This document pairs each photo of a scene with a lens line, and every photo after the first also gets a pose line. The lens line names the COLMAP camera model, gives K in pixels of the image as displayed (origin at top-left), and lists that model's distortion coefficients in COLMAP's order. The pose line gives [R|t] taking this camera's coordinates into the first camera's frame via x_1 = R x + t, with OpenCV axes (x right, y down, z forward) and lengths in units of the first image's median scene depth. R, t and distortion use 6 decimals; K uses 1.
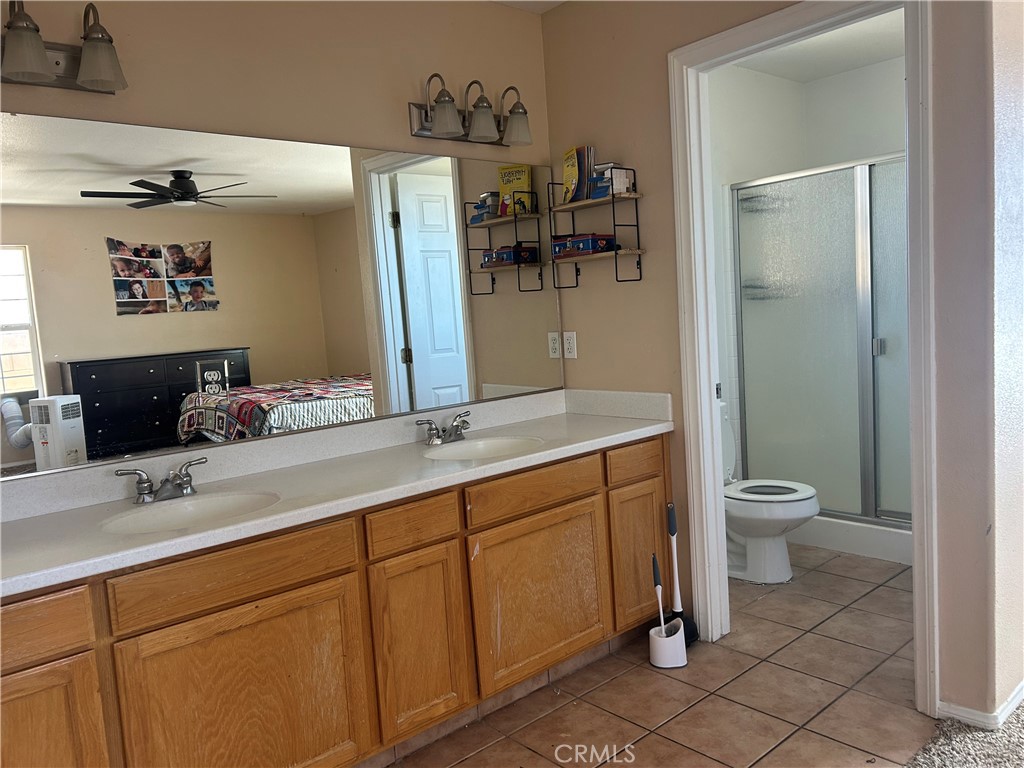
lens RADIAL K [[775.0, 0, 512.0], [0, 775.0, 384.0], [0, 0, 1]] dist [0.039533, -0.042225]
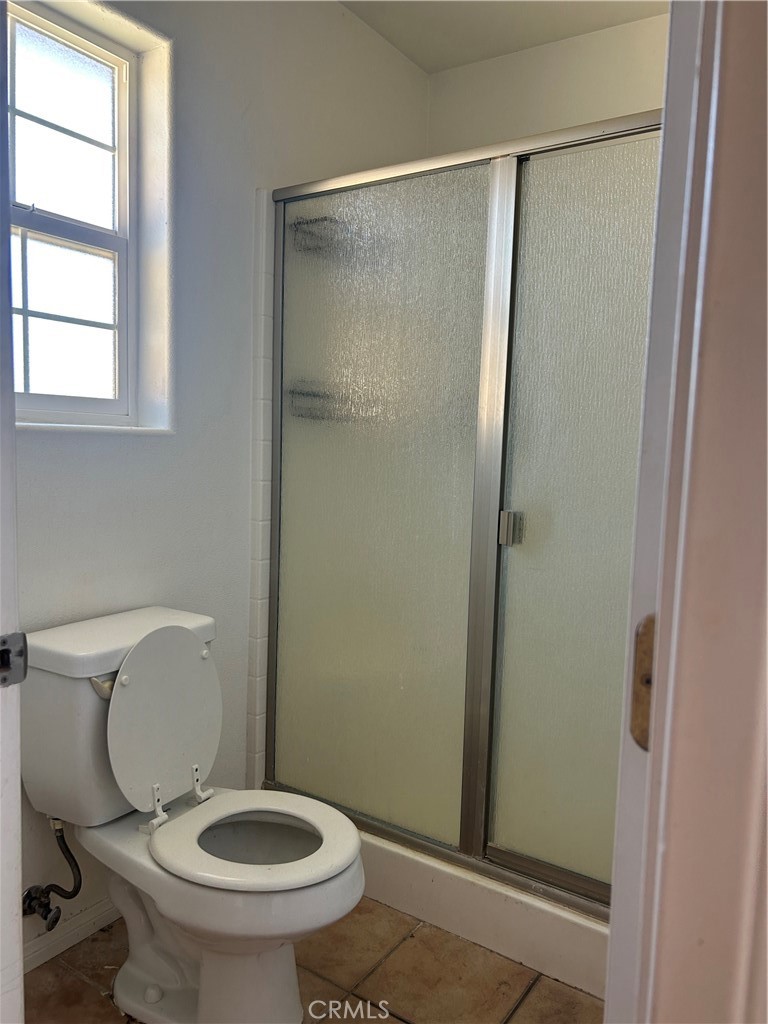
lens RADIAL K [[768.2, 0, 384.0], [0, 768.2, 512.0], [0, 0, 1]] dist [0.055466, 0.000689]
pose [[0.959579, 0.073840, 0.271581, 0.245967], [-0.070451, 0.997268, -0.022224, -0.038951], [-0.272480, 0.002193, 0.962159, 0.522722]]
